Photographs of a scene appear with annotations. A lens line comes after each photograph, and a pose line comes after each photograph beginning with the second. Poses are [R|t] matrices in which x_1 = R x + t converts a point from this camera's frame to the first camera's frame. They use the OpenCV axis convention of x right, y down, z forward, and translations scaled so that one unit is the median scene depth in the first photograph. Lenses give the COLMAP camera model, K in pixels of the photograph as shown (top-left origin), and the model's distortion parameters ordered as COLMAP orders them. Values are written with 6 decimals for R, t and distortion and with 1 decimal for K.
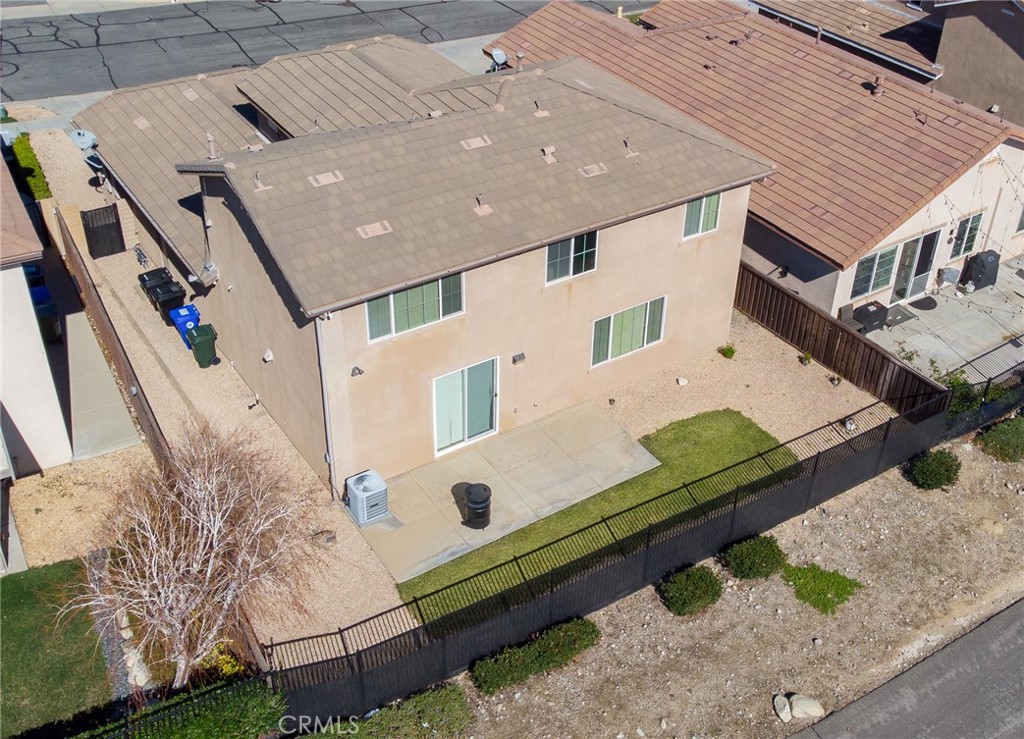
lens RADIAL K [[1110.0, 0, 570.8], [0, 1110.0, 355.6], [0, 0, 1]] dist [0.056575, -0.039195]
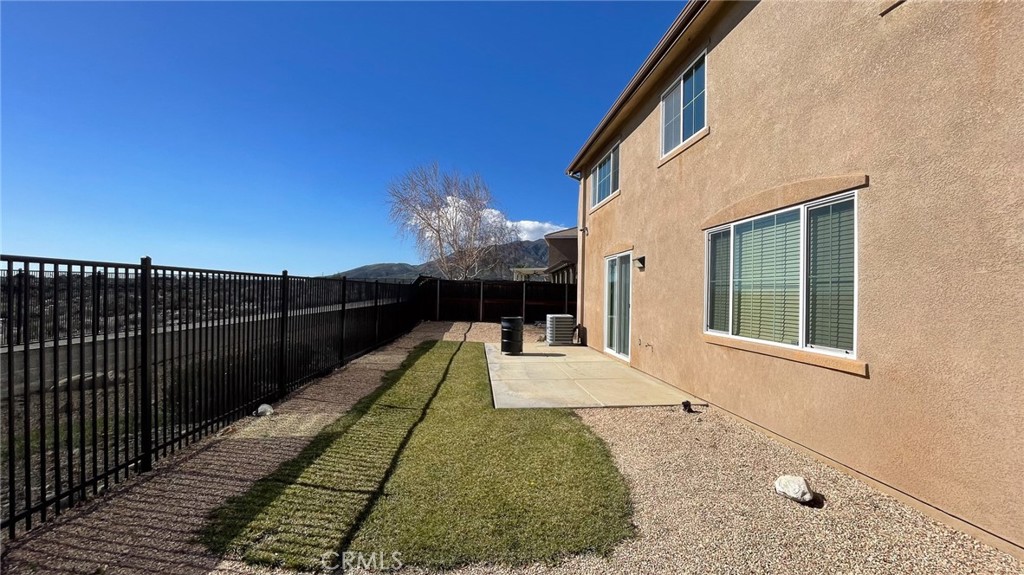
lens RADIAL K [[412.7, 0, 509.5], [0, 412.7, 290.1], [0, 0, 1]] dist [-0.000778, 0.000061]
pose [[-0.502153, -0.061859, -0.862564, 0.265307], [-0.539709, 0.801760, 0.256700, -0.006587], [0.675690, 0.594436, -0.435992, 1.085744]]
